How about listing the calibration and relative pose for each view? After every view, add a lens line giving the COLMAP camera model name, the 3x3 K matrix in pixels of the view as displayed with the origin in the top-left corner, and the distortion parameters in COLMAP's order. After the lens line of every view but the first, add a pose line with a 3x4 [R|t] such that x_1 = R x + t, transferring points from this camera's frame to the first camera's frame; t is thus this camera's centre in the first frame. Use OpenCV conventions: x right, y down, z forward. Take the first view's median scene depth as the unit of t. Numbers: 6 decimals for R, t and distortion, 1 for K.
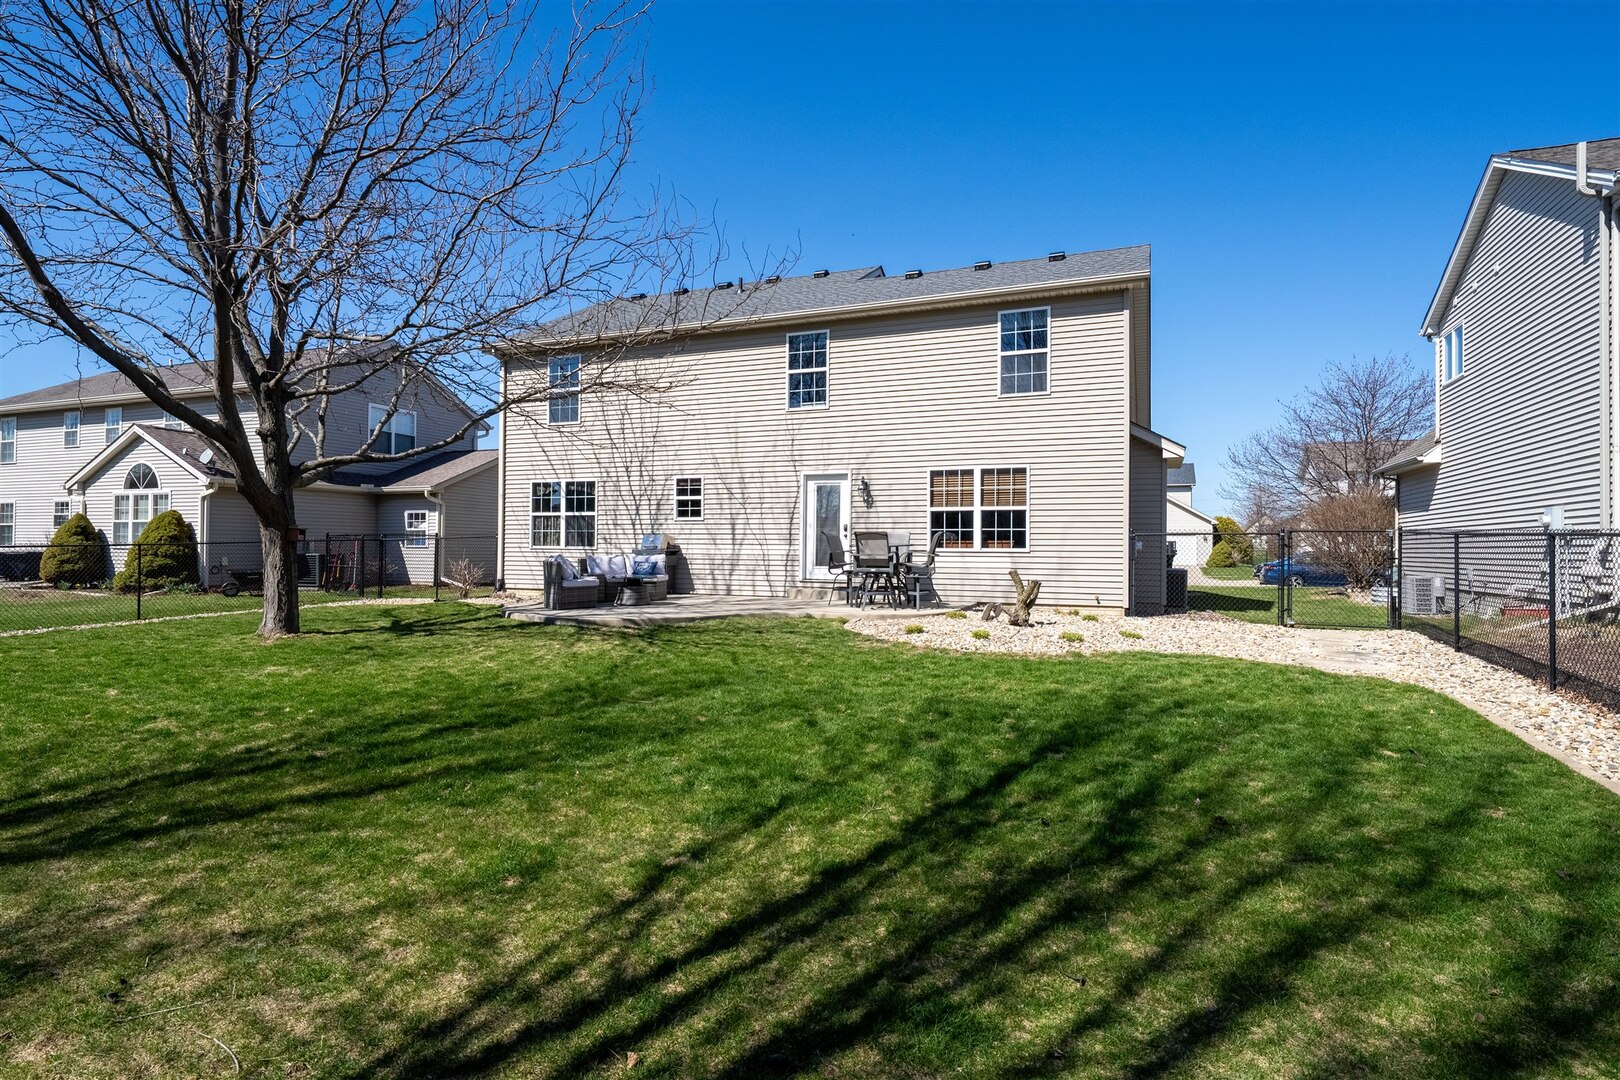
lens RADIAL K [[809.6, 0, 810.0], [0, 809.6, 540.0], [0, 0, 1]] dist [0.000540, 0.000773]
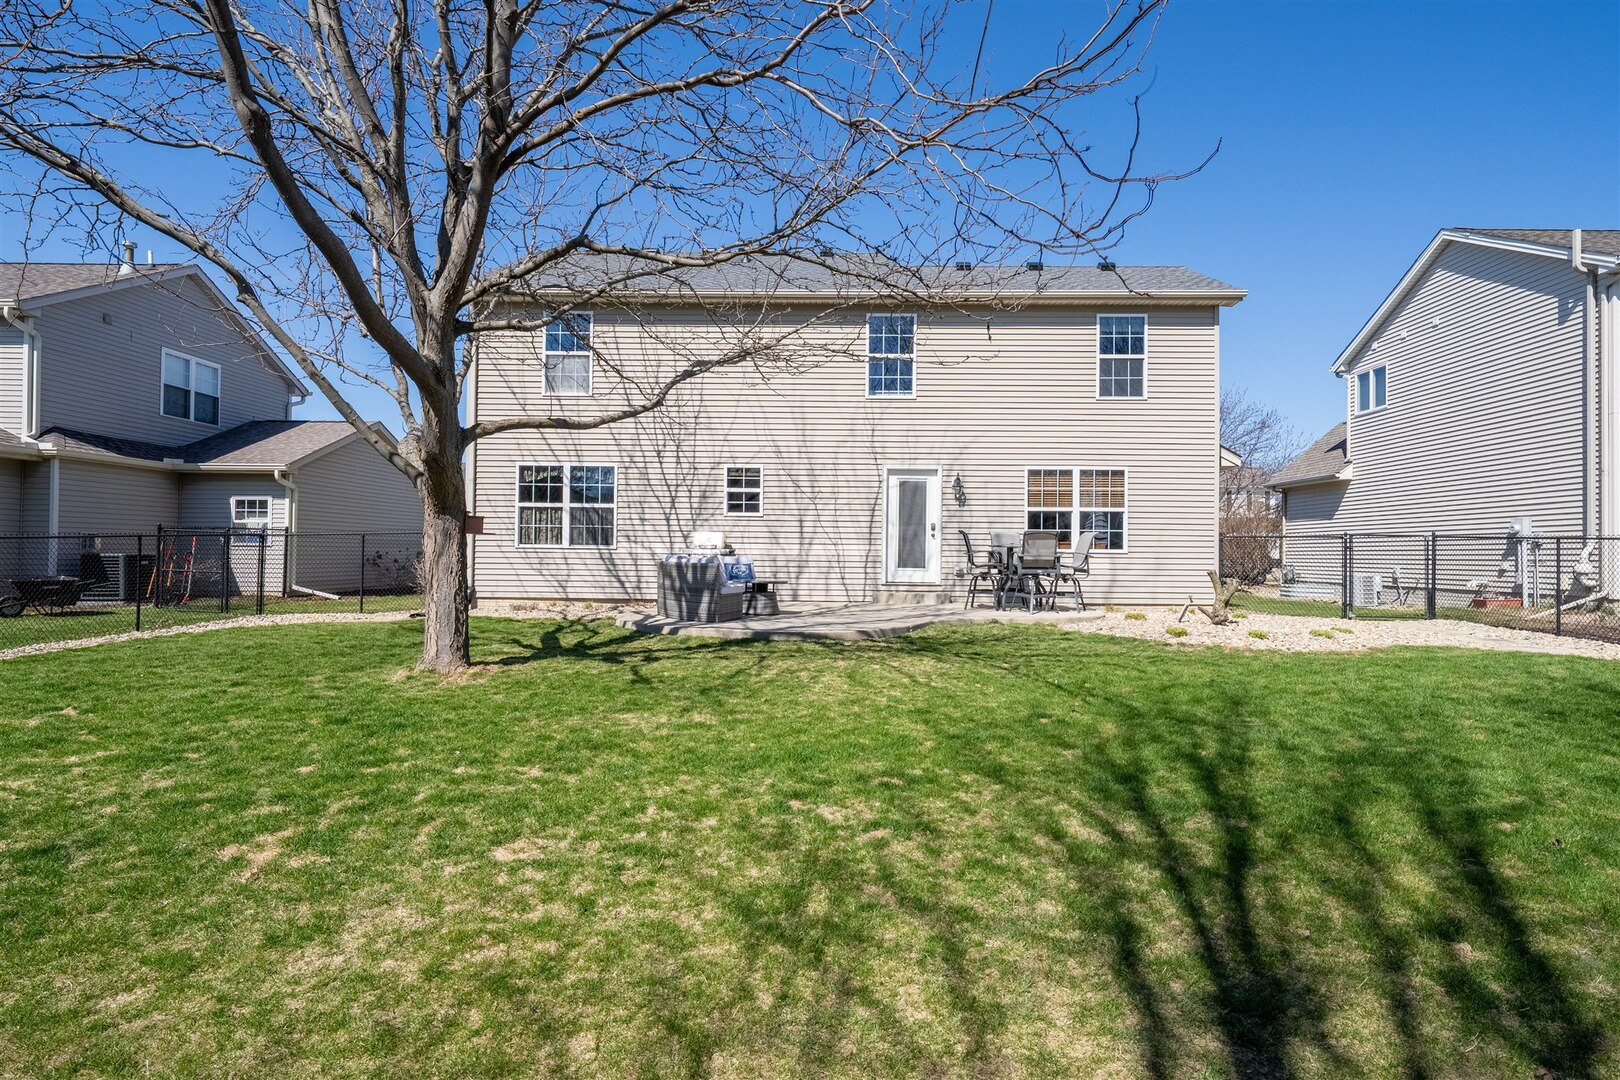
lens RADIAL K [[827.6, 0, 810.0], [0, 827.6, 540.0], [0, 0, 1]] dist [-0.004969, 0.005812]
pose [[0.934127, 0.008036, 0.356850, -0.423128], [-0.007409, 0.999968, -0.003124, 0.003953], [-0.356864, 0.000274, 0.934156, 0.152883]]
